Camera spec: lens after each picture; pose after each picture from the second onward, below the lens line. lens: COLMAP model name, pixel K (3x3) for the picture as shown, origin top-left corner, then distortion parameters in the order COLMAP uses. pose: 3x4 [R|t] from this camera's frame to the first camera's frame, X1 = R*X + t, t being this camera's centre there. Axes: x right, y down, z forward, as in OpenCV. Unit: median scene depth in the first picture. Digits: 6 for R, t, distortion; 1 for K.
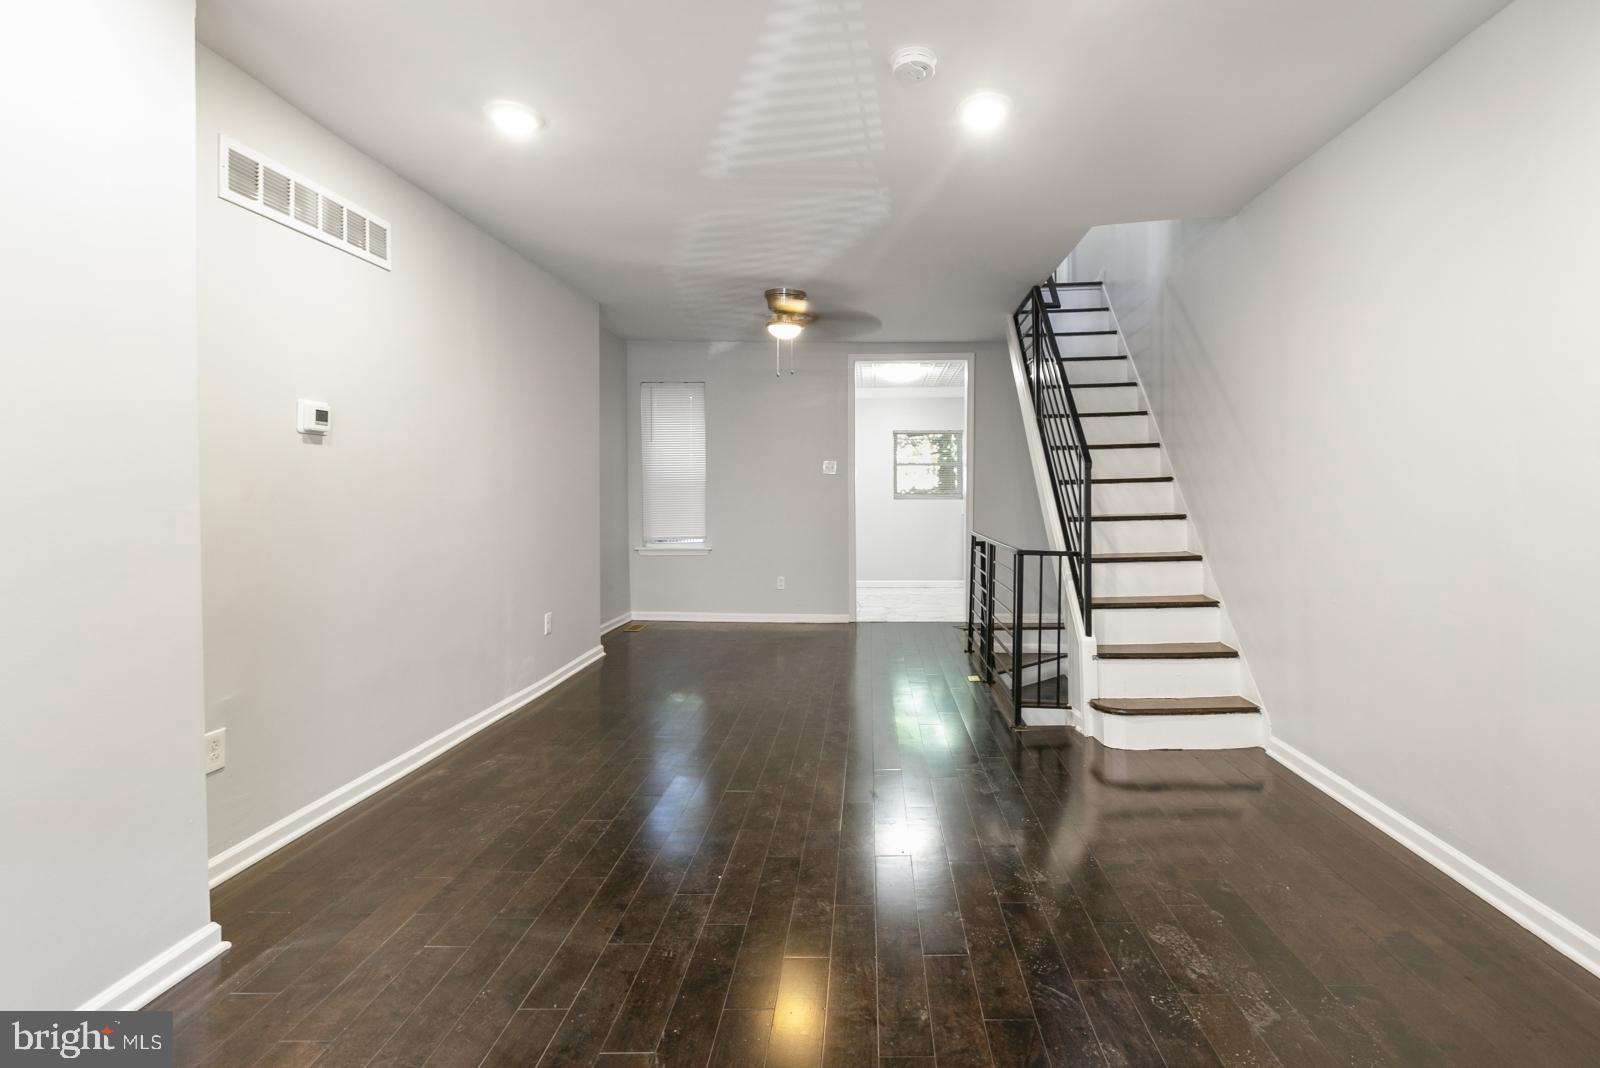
lens RADIAL K [[729.8, 0, 801.2], [0, 729.8, 492.9], [0, 0, 1]] dist [-0.000491, -0.000083]
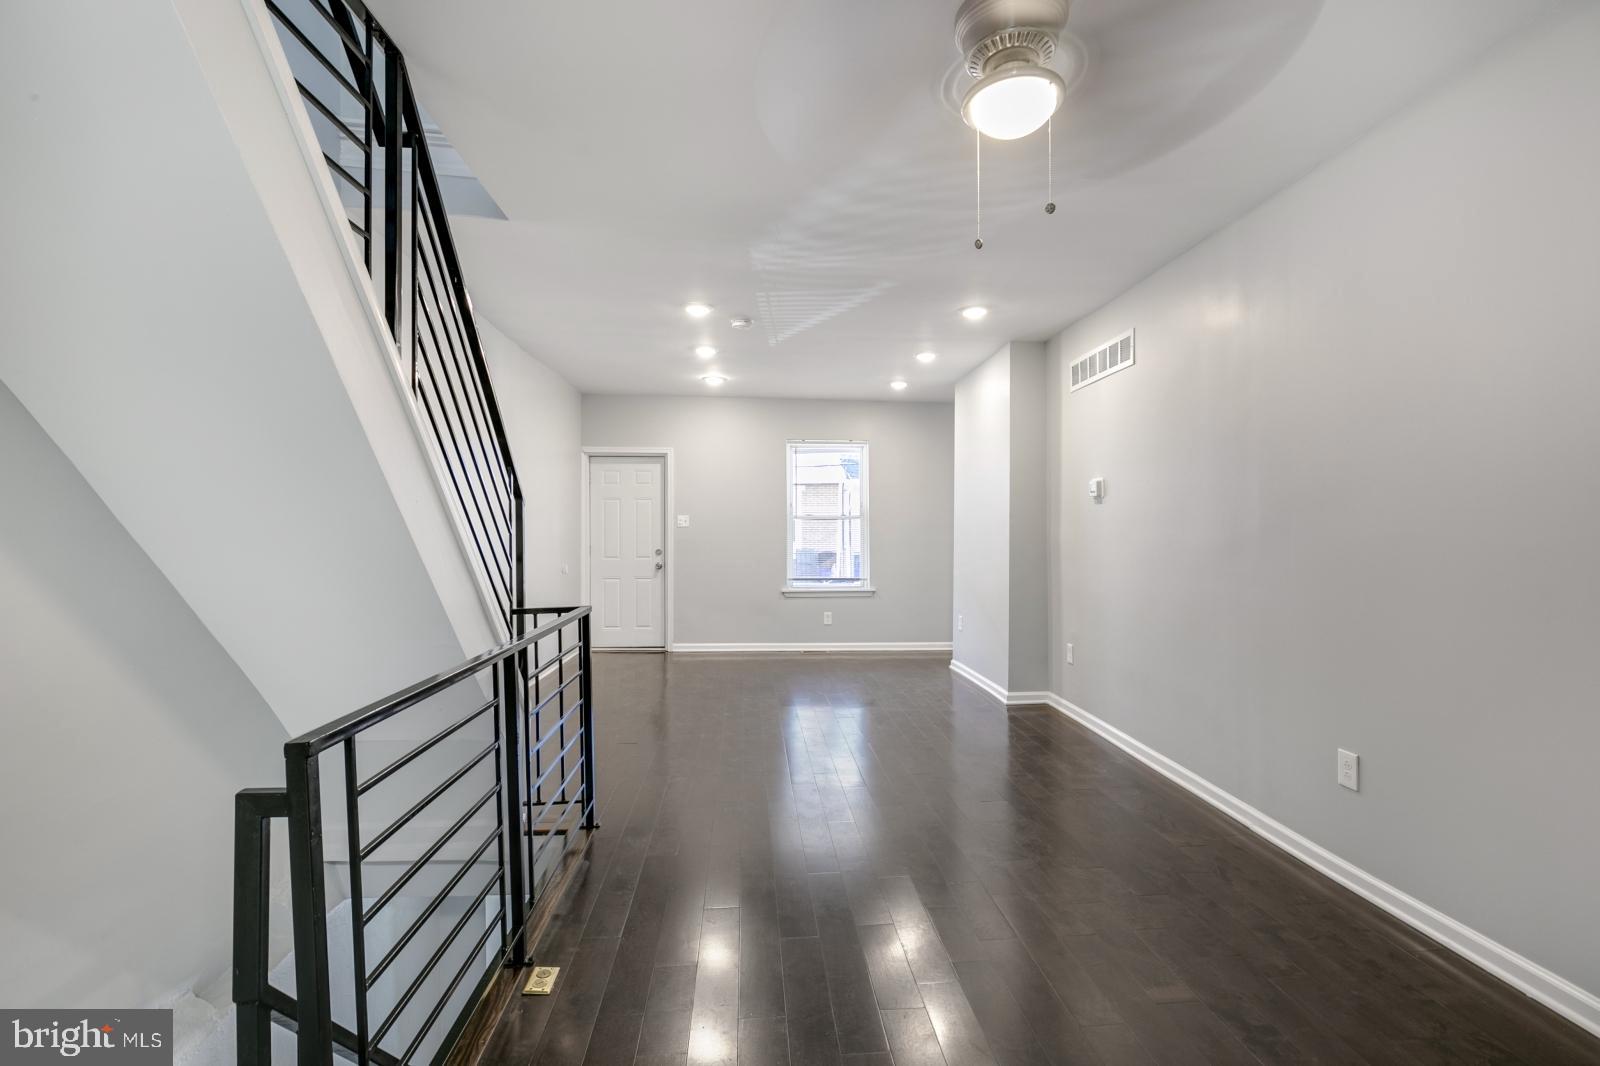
lens RADIAL K [[715.3, 0, 800.0], [0, 715.3, 533.0], [0, 0, 1]] dist [0.001523, 0.000110]
pose [[-0.987193, -0.000246, -0.159529, 0.224587], [-0.001516, 0.999968, 0.007837, -0.009525], [0.159522, 0.007979, -0.987162, 2.143801]]
